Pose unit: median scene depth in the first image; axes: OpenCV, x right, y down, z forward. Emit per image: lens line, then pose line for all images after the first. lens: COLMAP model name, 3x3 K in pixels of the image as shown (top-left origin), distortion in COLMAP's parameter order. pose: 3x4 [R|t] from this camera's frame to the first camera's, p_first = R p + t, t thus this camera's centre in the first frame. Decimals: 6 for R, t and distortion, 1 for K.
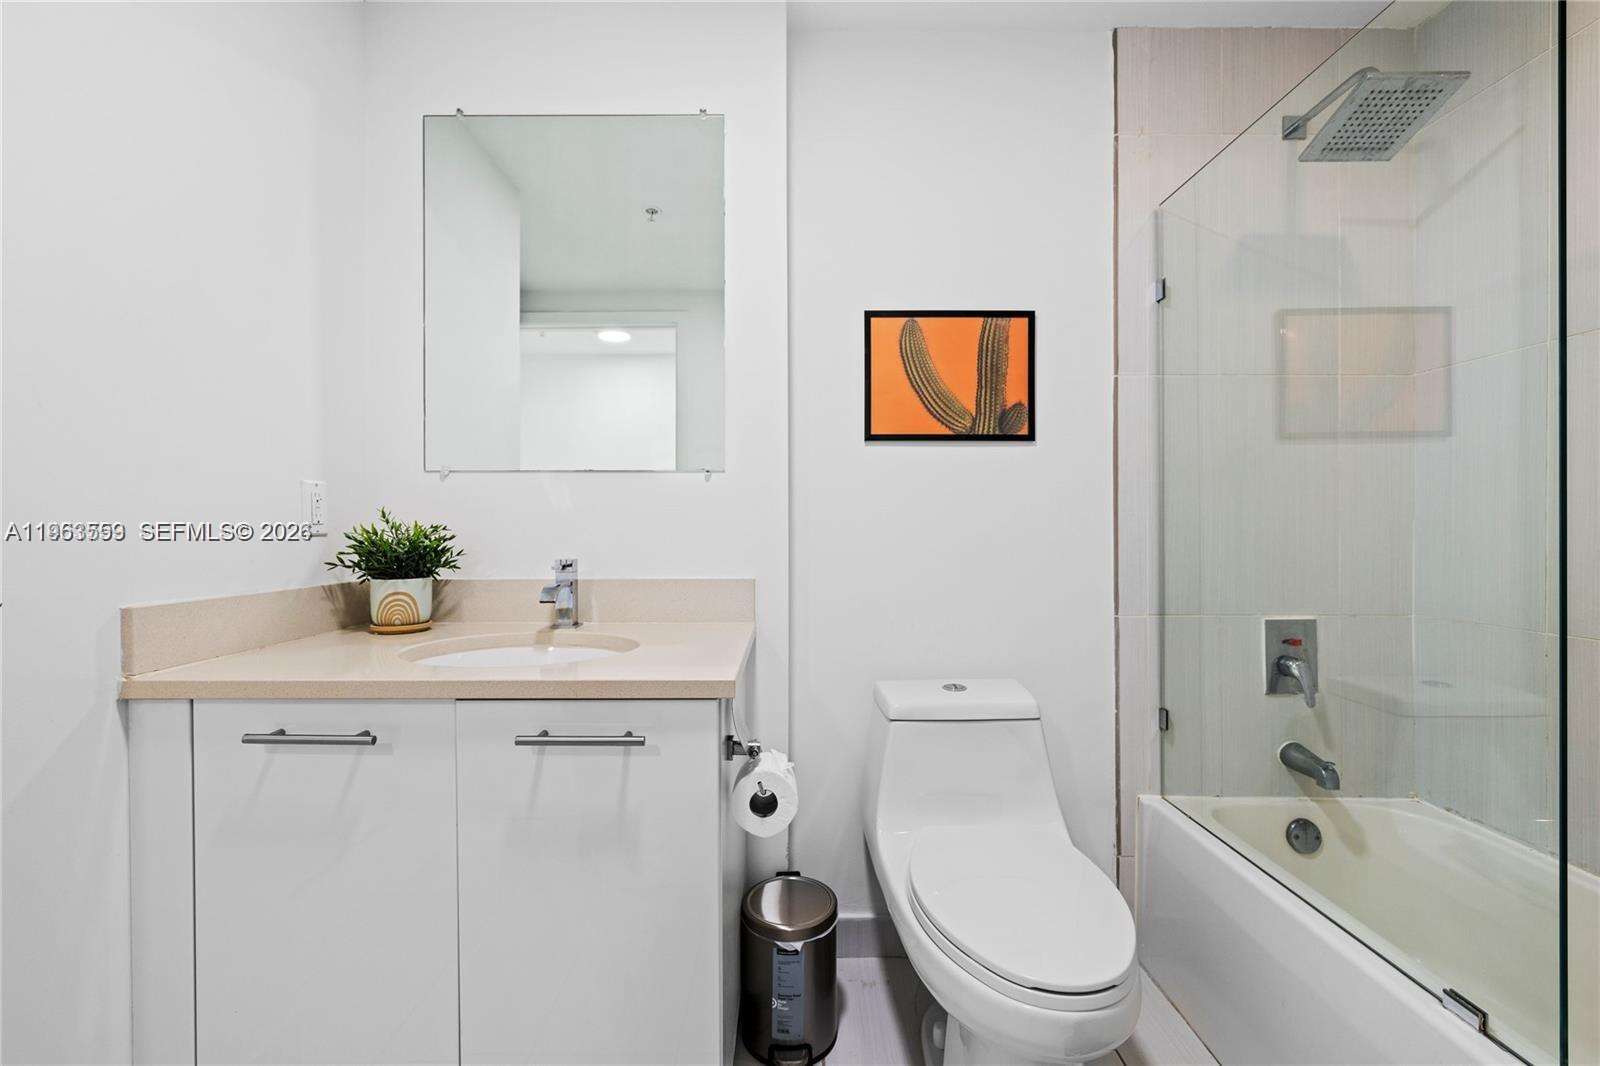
lens RADIAL K [[671.8, 0, 795.8], [0, 671.8, 526.2], [0, 0, 1]] dist [0.000380, 0.000086]
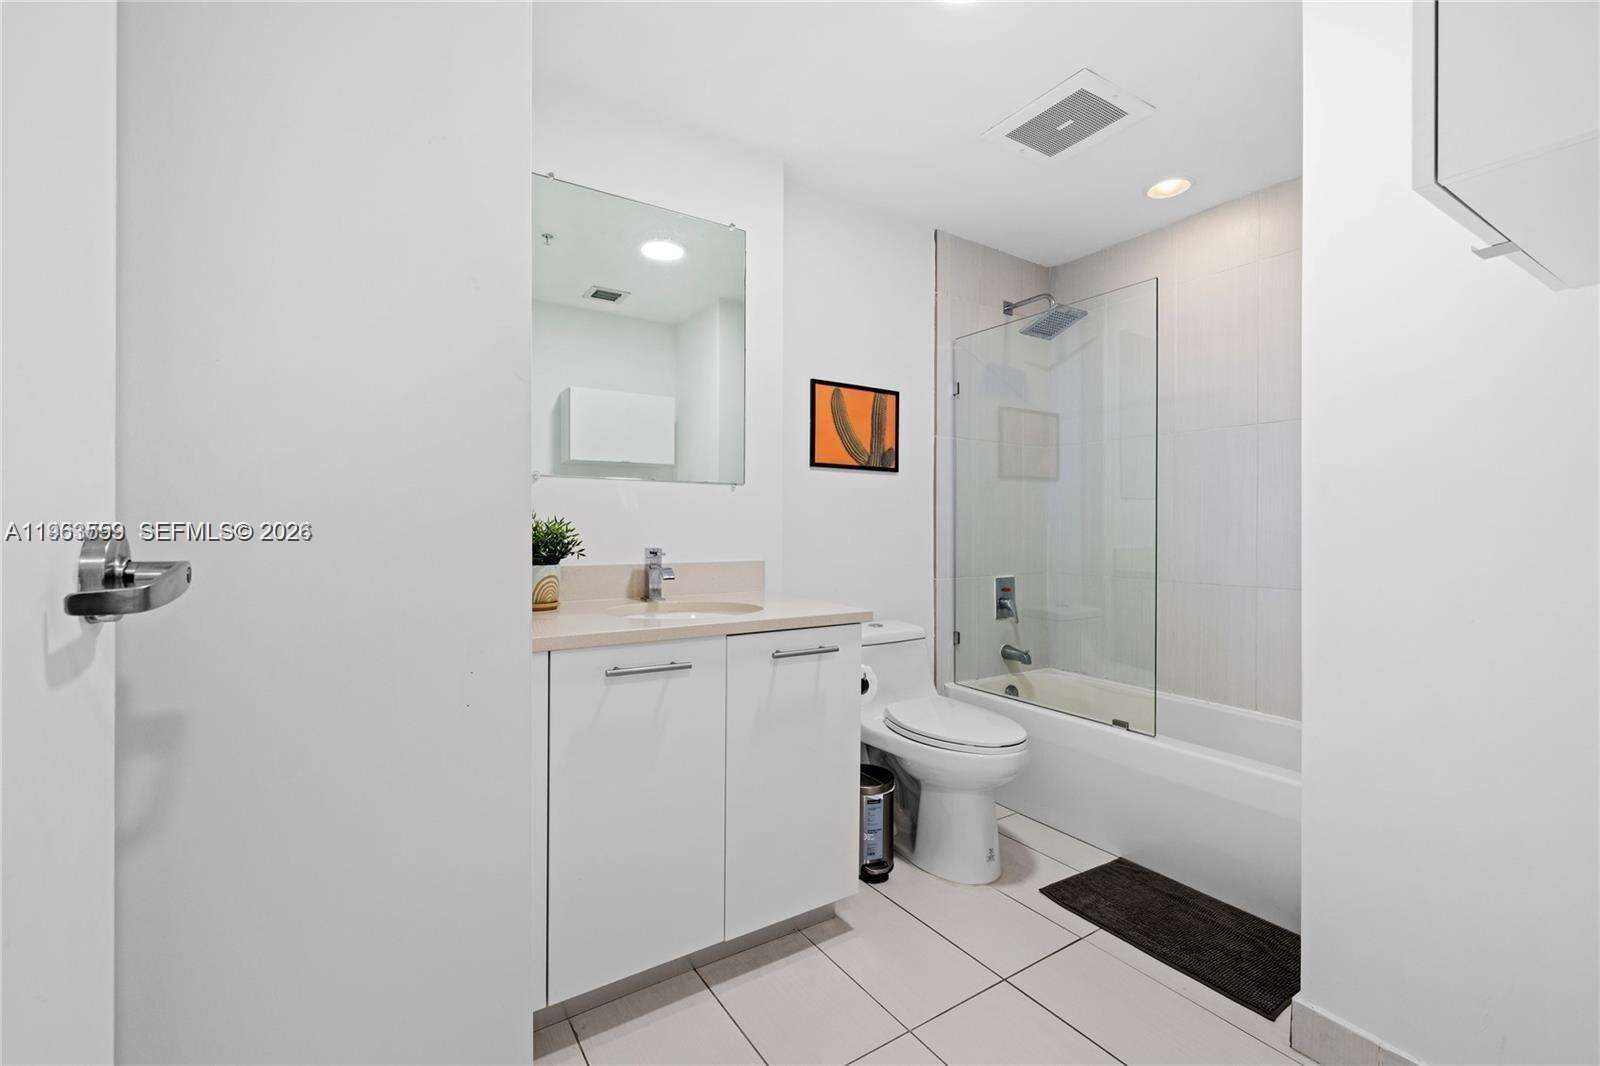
lens RADIAL K [[671.8, 0, 795.8], [0, 671.8, 526.2], [0, 0, 1]] dist [0.000380, 0.000086]
pose [[0.840250, 0.005806, 0.542168, -0.726958], [-0.006041, 0.999981, -0.001345, 0.006071], [-0.542165, -0.002145, 0.840269, -0.222450]]
